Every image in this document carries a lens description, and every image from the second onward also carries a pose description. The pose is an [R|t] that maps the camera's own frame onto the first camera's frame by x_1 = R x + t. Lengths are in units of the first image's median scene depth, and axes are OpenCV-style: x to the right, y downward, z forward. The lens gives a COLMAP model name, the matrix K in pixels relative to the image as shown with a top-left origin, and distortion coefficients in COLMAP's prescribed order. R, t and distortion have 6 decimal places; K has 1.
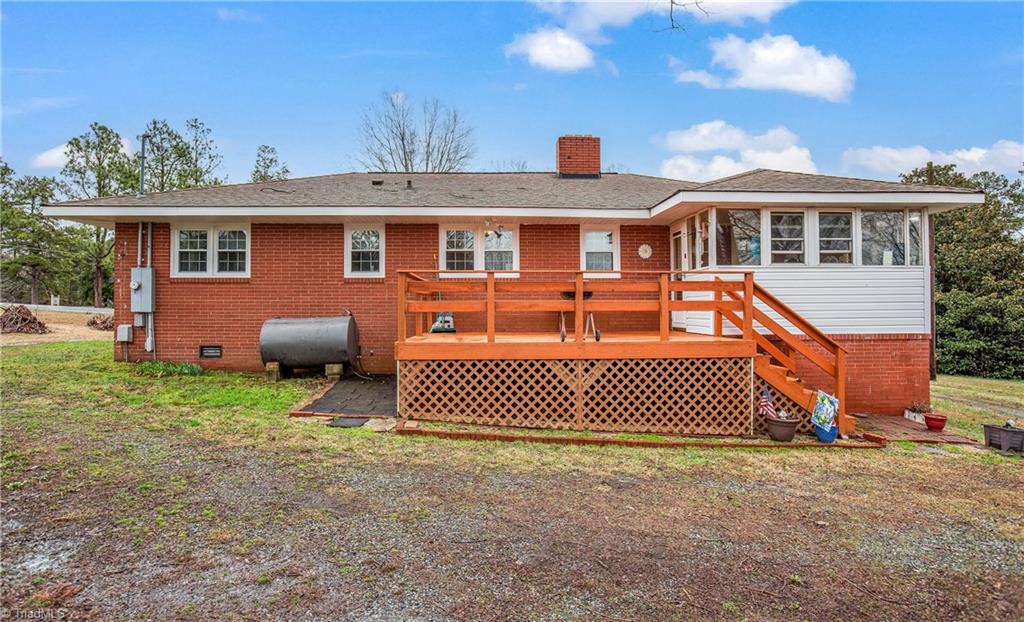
lens RADIAL K [[553.8, 0, 507.4], [0, 553.8, 288.7], [0, 0, 1]] dist [-0.024767, 0.002335]
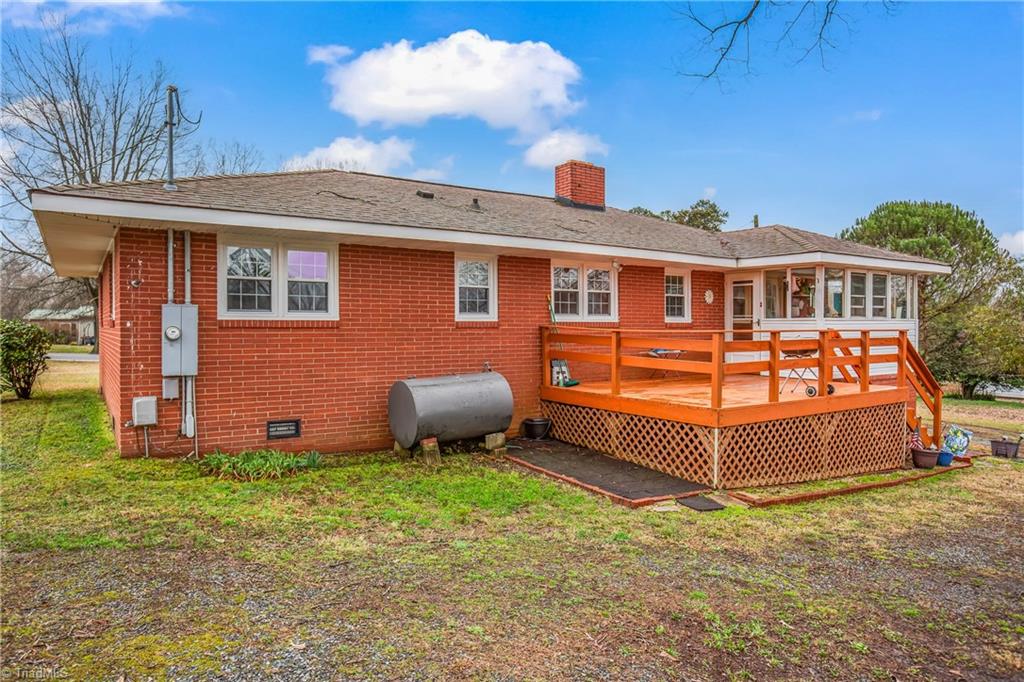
lens RADIAL K [[634.8, 0, 515.1], [0, 634.8, 317.7], [0, 0, 1]] dist [-0.004247, 0.000097]
pose [[0.855941, 0.010099, 0.516974, -0.817072], [-0.023000, 0.999563, 0.018555, -0.051497], [-0.516561, -0.027772, 0.855800, 0.216824]]
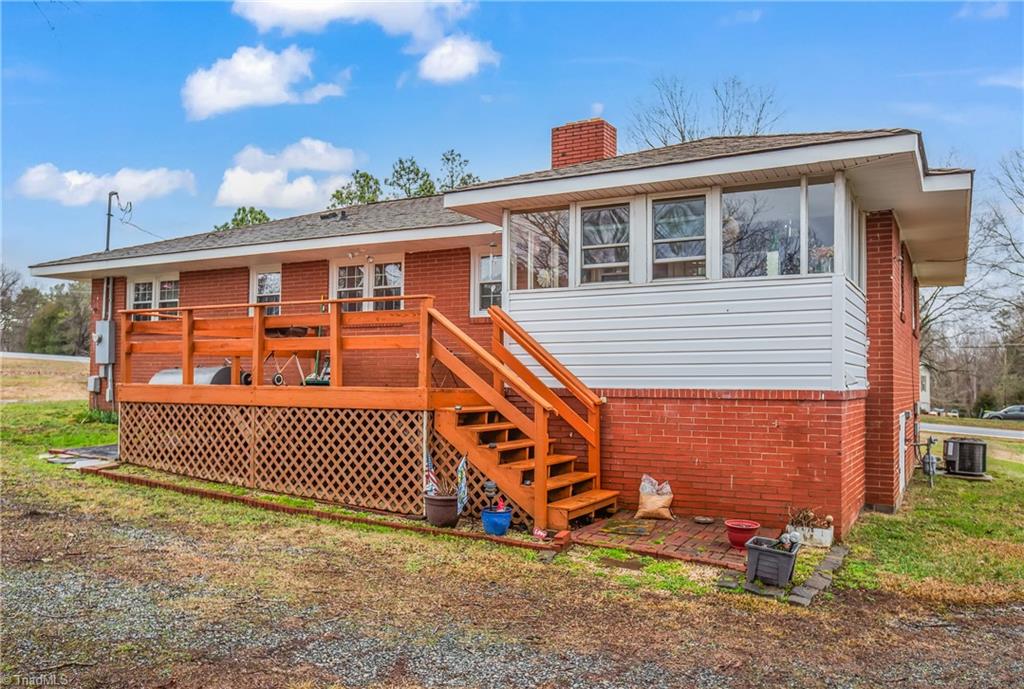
lens RADIAL K [[800.9, 0, 512.0], [0, 800.9, 344.5], [0, 0, 1]] dist [-0.051402, 0.003363]
pose [[0.860042, -0.015328, -0.509993, 0.893824], [0.006644, 0.999800, -0.018845, 0.046740], [0.510180, 0.012819, 0.859972, 0.110423]]
